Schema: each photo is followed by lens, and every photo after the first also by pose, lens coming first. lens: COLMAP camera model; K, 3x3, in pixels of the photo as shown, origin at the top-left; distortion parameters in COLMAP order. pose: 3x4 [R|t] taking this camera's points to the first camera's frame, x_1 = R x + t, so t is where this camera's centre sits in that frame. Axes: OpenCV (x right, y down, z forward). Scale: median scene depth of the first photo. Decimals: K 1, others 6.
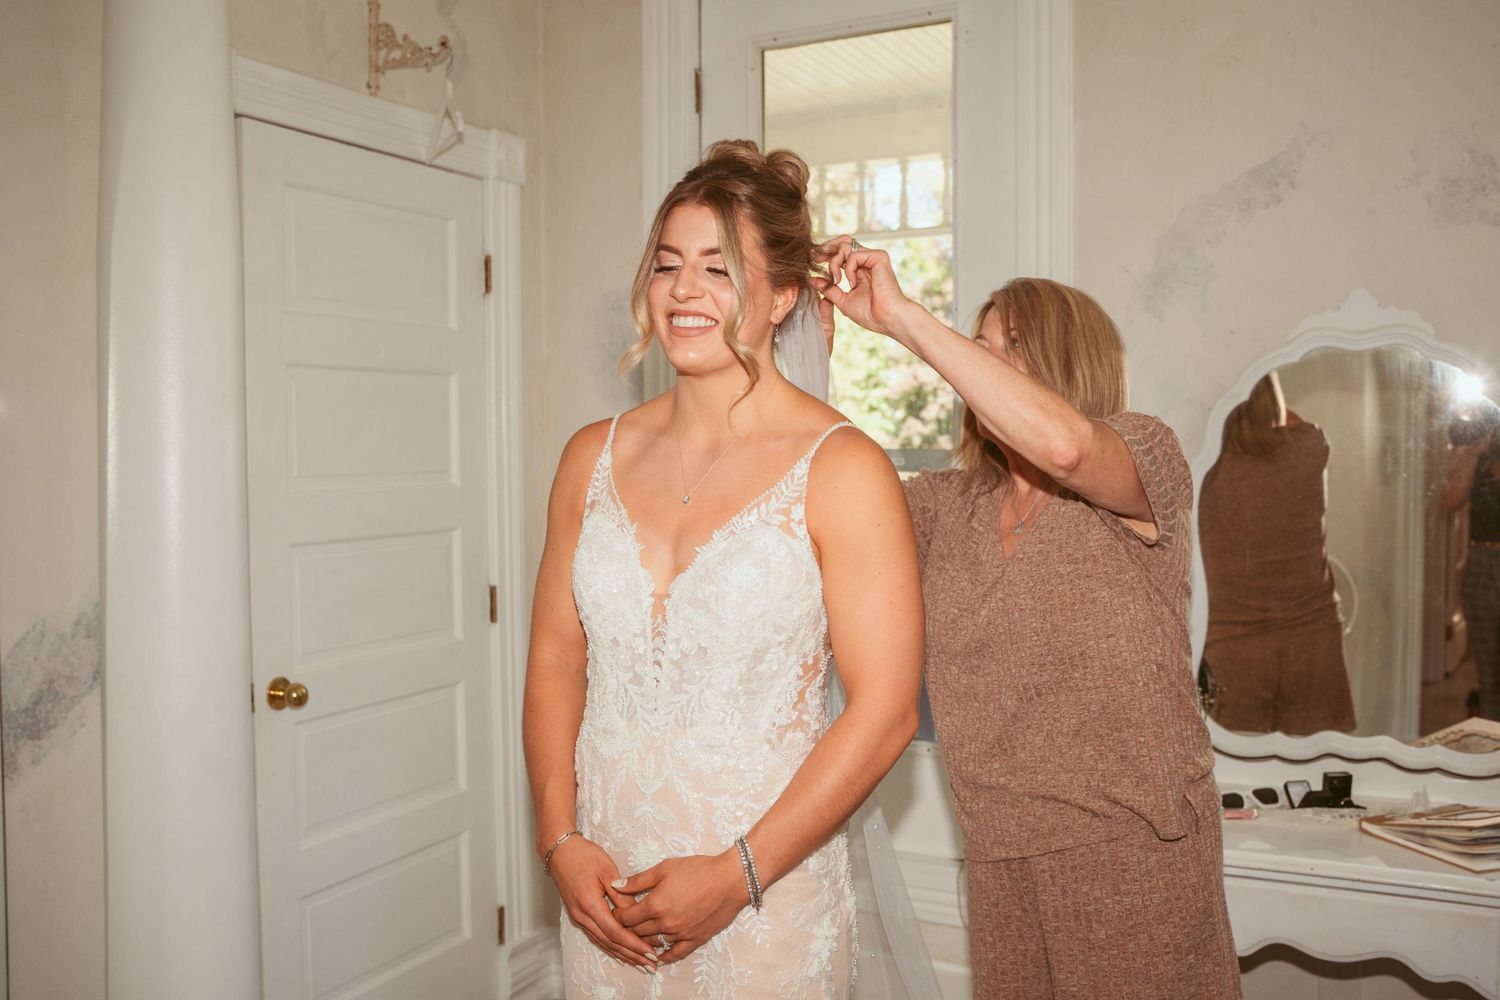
lens RADIAL K [[1375.7, 0, 755.9], [0, 1375.7, 502.9], [0, 0, 1]] dist [-0.072477, 0.000000]
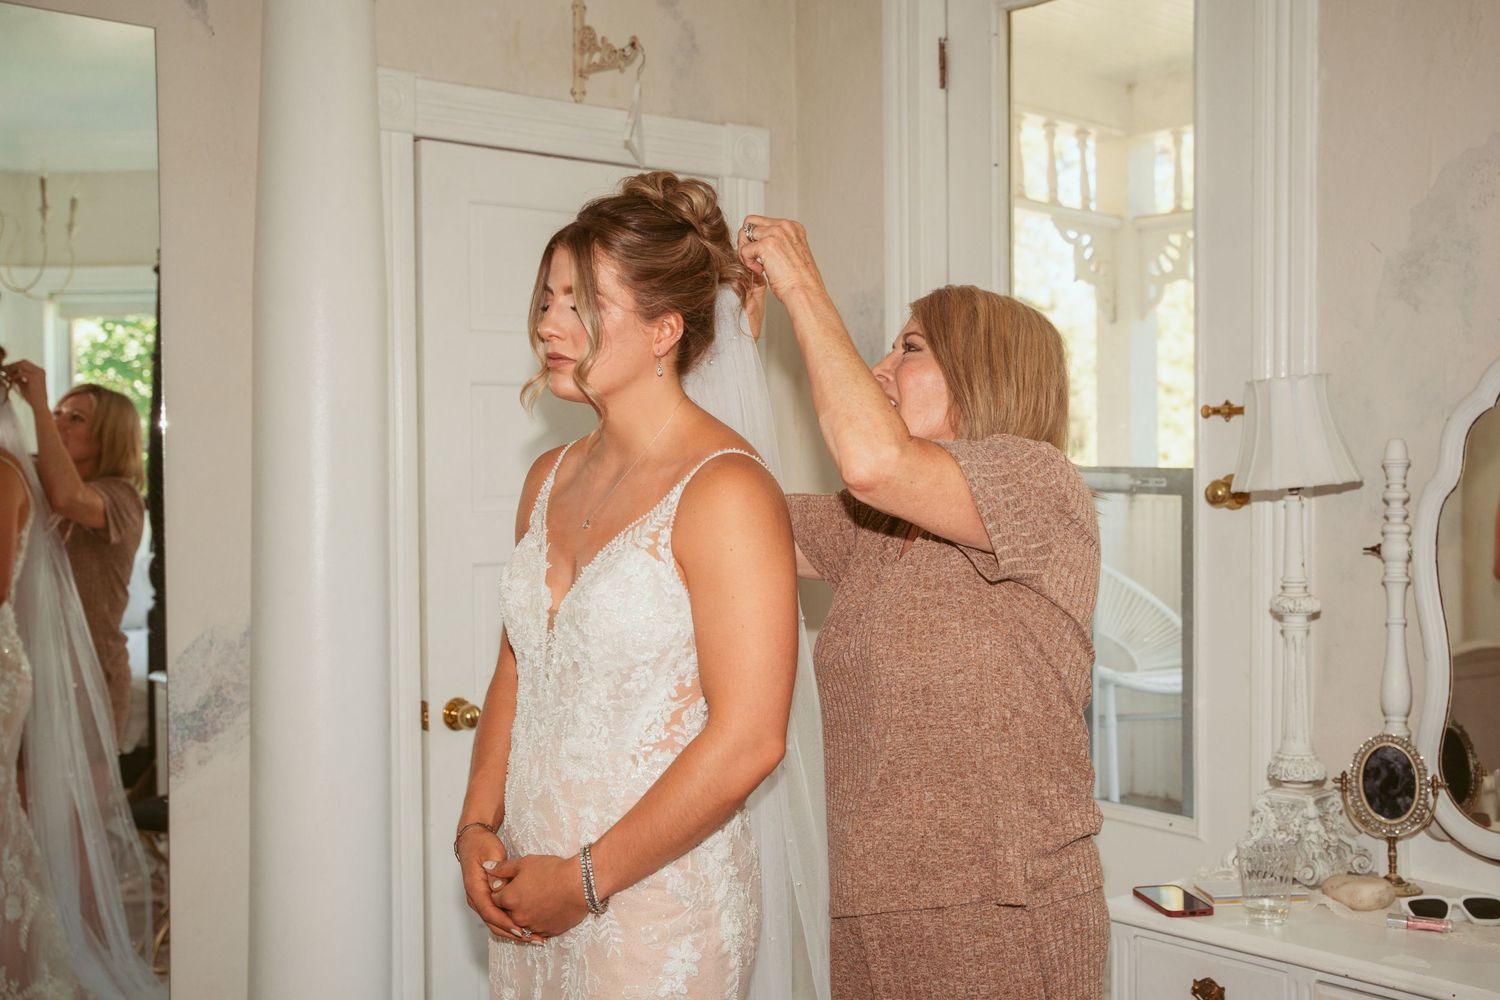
lens RADIAL K [[1731.0, 0, 745.0], [0, 1731.0, 487.5], [0, 0, 1]] dist [0.034808, 0.000000]
pose [[0.925632, 0.004377, -0.378399, 0.348017], [-0.013565, 0.999674, -0.021621, -0.001030], [0.378181, 0.025146, 0.925390, -0.105613]]
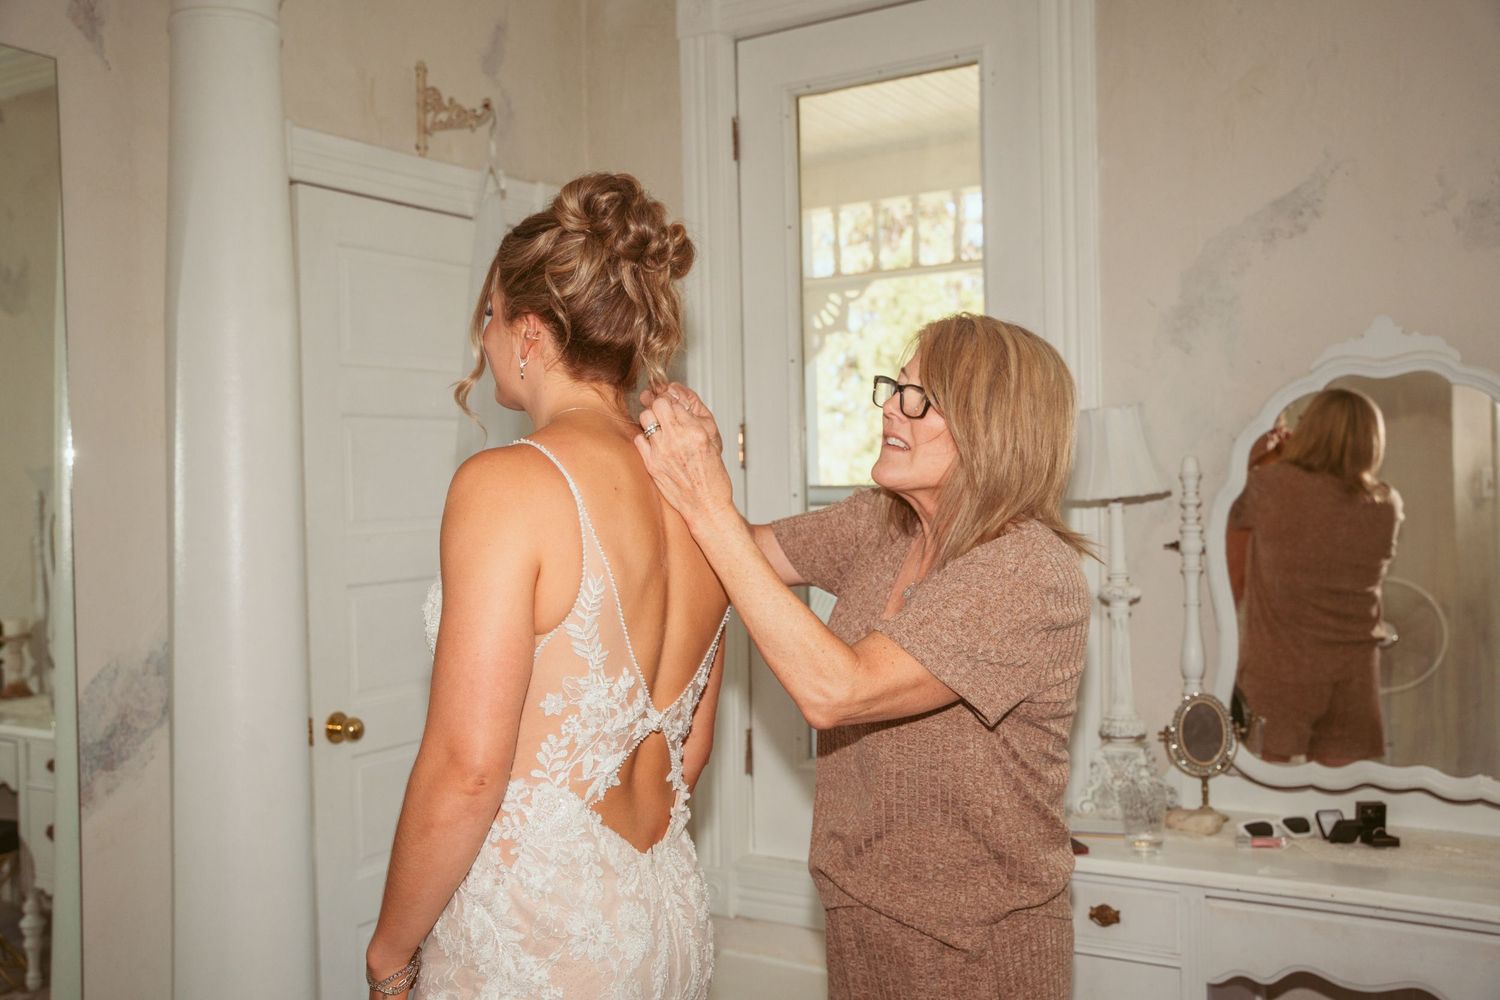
lens RADIAL K [[1463.0, 0, 724.7], [0, 1463.0, 490.3], [0, 0, 1]] dist [-0.029615, 0.000000]
pose [[0.996083, -0.017834, -0.086611, 0.051515], [0.014739, 0.999234, -0.036247, 0.002158], [0.087191, 0.034828, 0.995583, -0.106821]]
